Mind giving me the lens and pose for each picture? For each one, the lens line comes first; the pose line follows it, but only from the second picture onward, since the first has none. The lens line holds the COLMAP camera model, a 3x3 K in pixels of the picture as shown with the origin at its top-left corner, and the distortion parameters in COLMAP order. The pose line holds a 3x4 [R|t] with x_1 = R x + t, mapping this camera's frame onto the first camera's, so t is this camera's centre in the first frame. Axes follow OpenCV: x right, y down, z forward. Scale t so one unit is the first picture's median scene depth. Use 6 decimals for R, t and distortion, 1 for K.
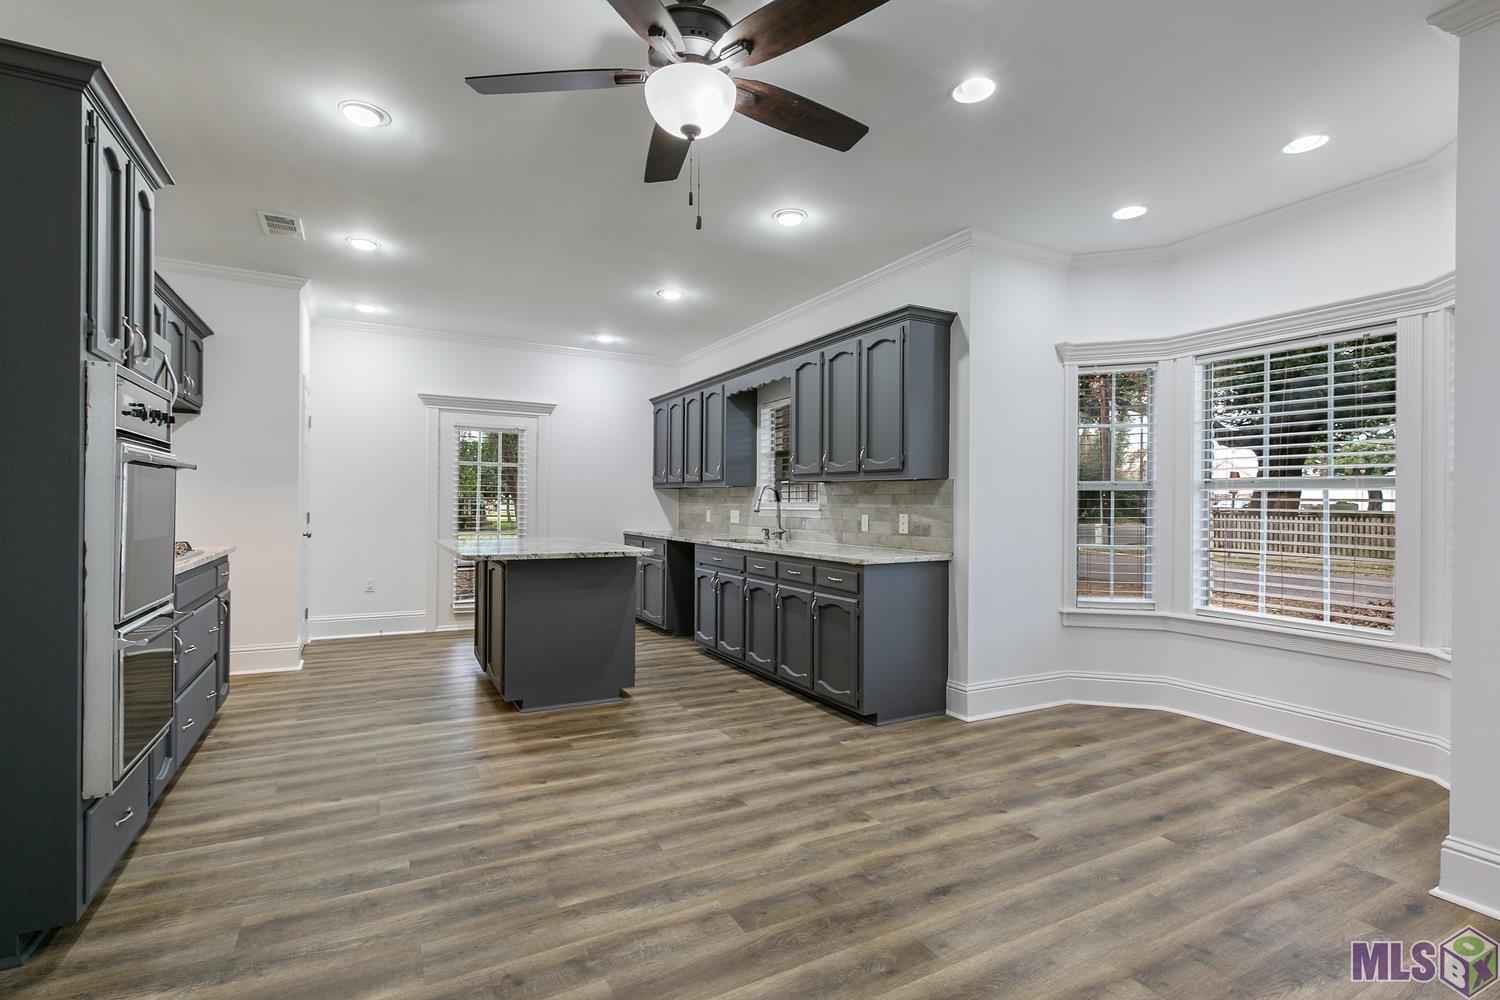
lens RADIAL K [[685.5, 0, 739.5], [0, 685.5, 500.3], [0, 0, 1]] dist [-0.017274, -0.000522]
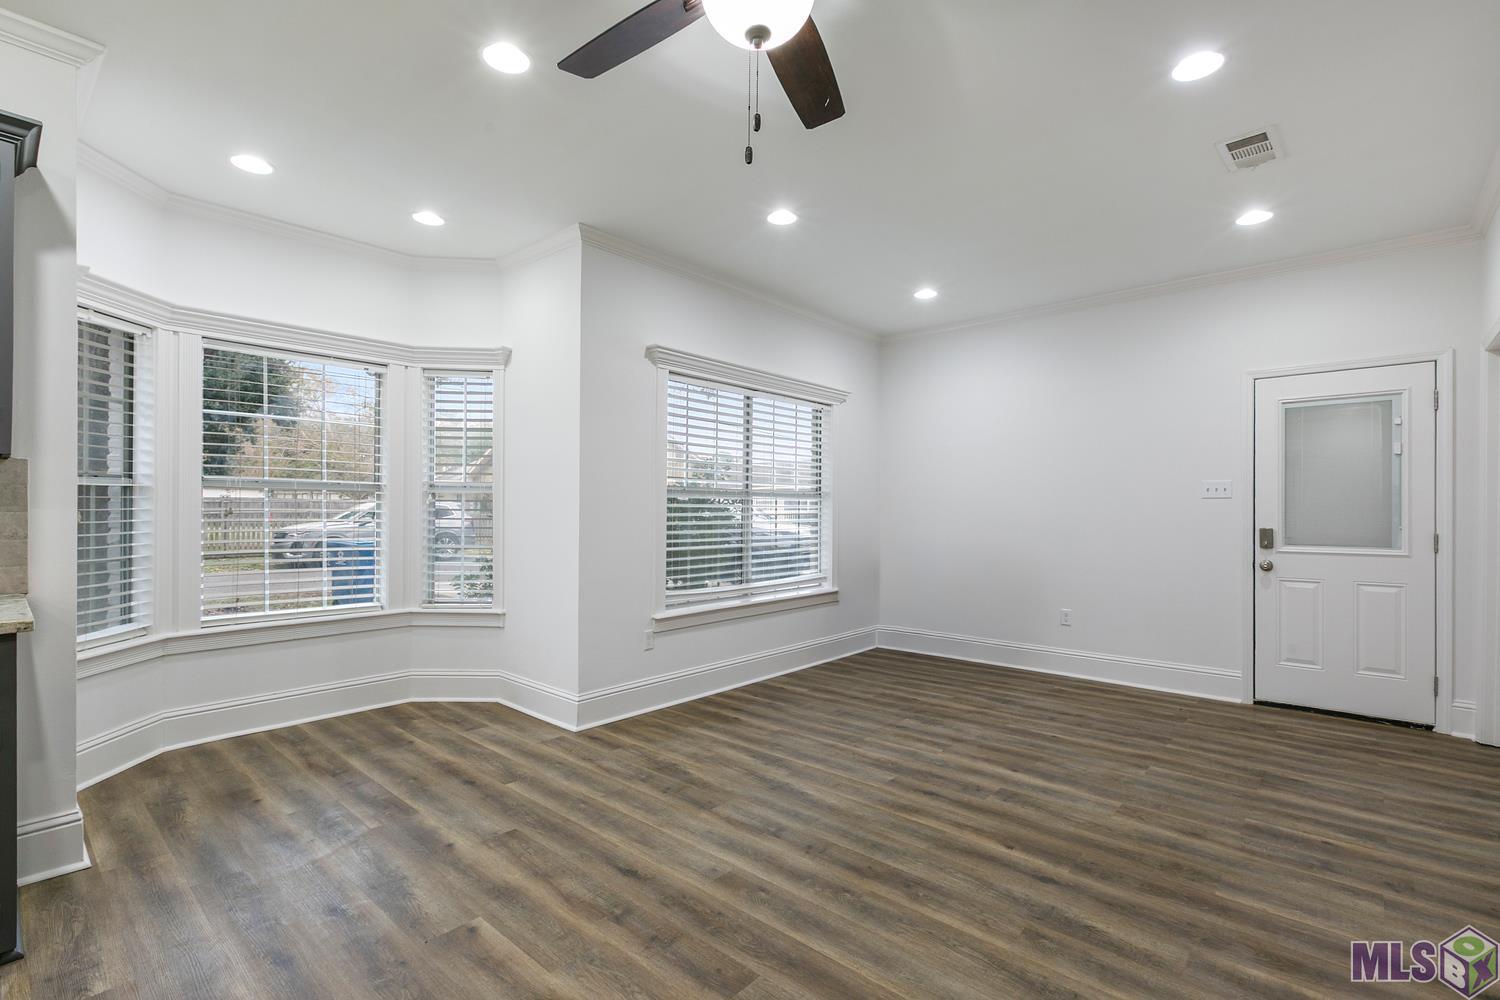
lens RADIAL K [[685.5, 0, 739.2], [0, 685.5, 507.2], [0, 0, 1]] dist [-0.017274, -0.000522]
pose [[-0.342078, -0.009129, 0.939627, -0.575776], [-0.009712, 0.999934, 0.006179, -0.003094], [-0.939621, -0.007012, -0.342144, 0.922360]]
